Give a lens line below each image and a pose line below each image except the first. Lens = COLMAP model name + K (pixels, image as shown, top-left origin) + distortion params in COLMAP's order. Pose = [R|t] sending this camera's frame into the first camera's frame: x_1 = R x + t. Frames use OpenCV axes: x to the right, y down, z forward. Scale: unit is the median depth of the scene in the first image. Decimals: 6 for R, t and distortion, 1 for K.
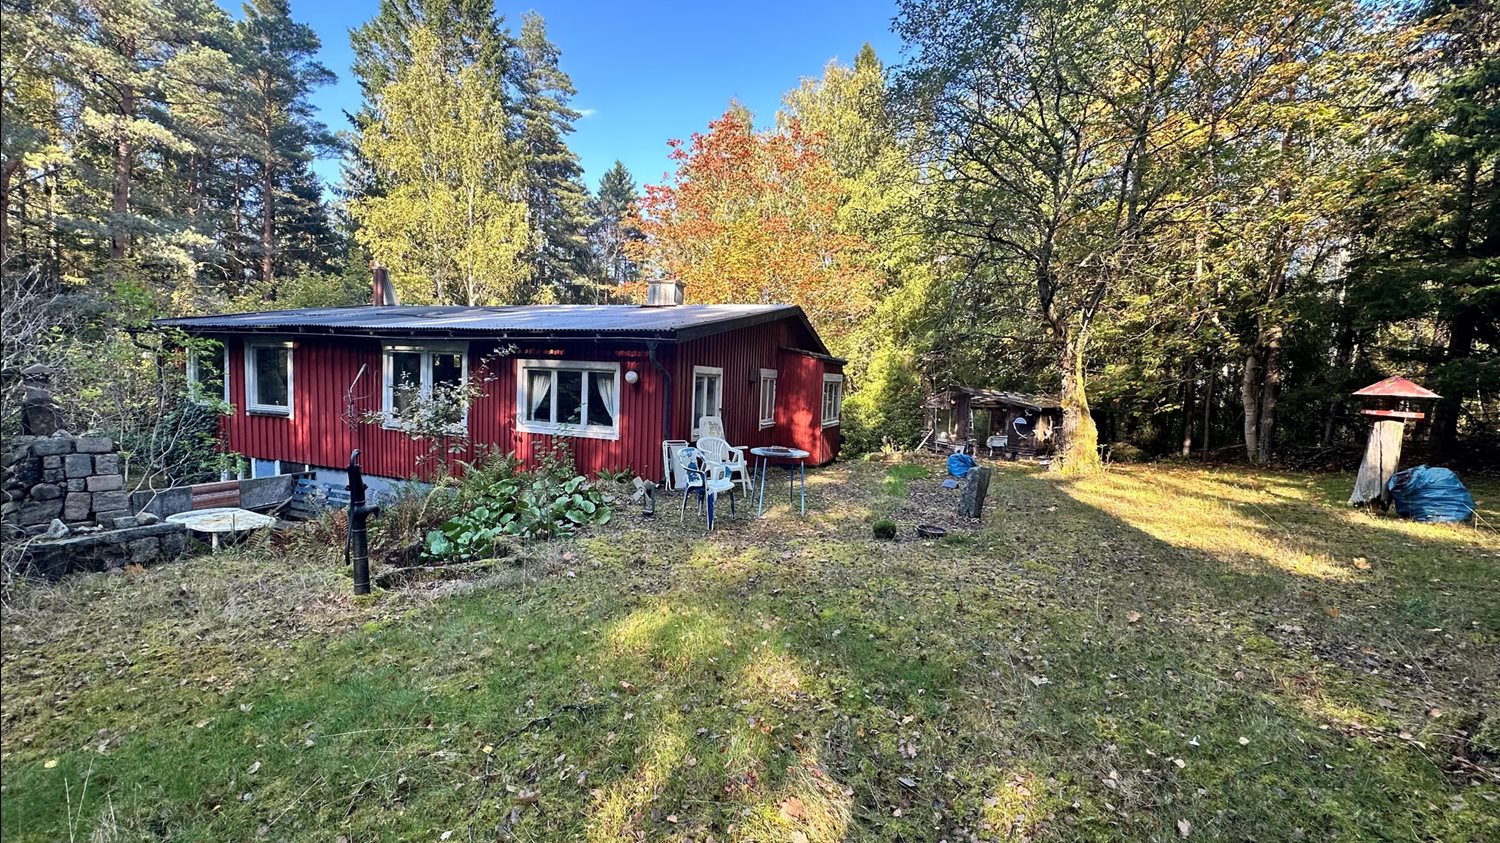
lens RADIAL K [[599.7, 0, 750.0], [0, 599.7, 421.5], [0, 0, 1]] dist [0.000284, 0.000027]
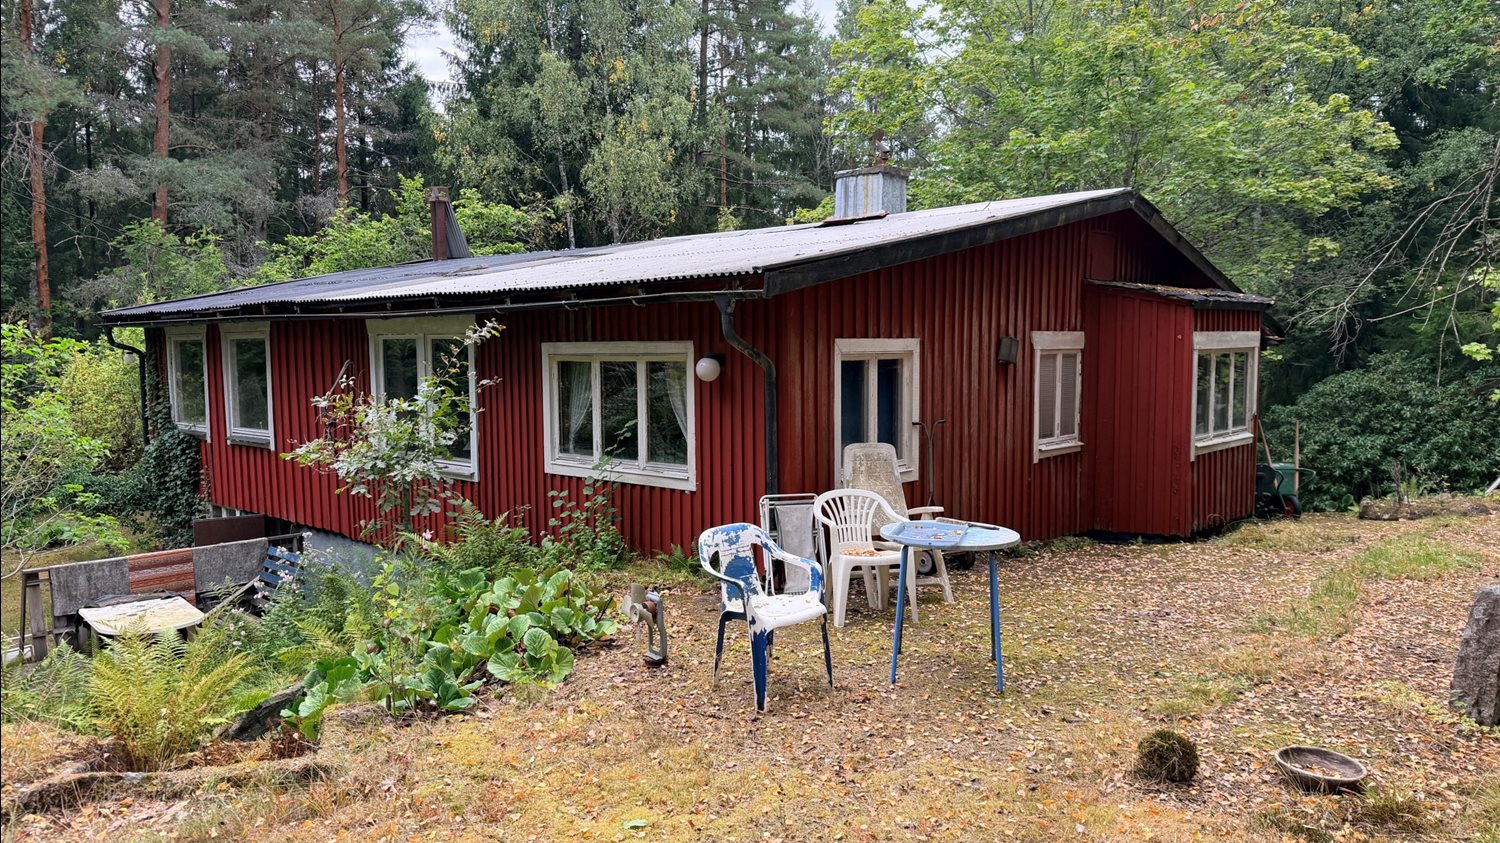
lens RADIAL K [[1051.0, 0, 750.0], [0, 1051.0, 421.5], [0, 0, 1]] dist [0.071312, 0.000153]
pose [[0.938542, -0.021732, -0.344479, 0.126379], [0.020920, 0.999763, -0.006073, -0.020727], [0.344530, -0.001507, 0.938774, 0.152107]]
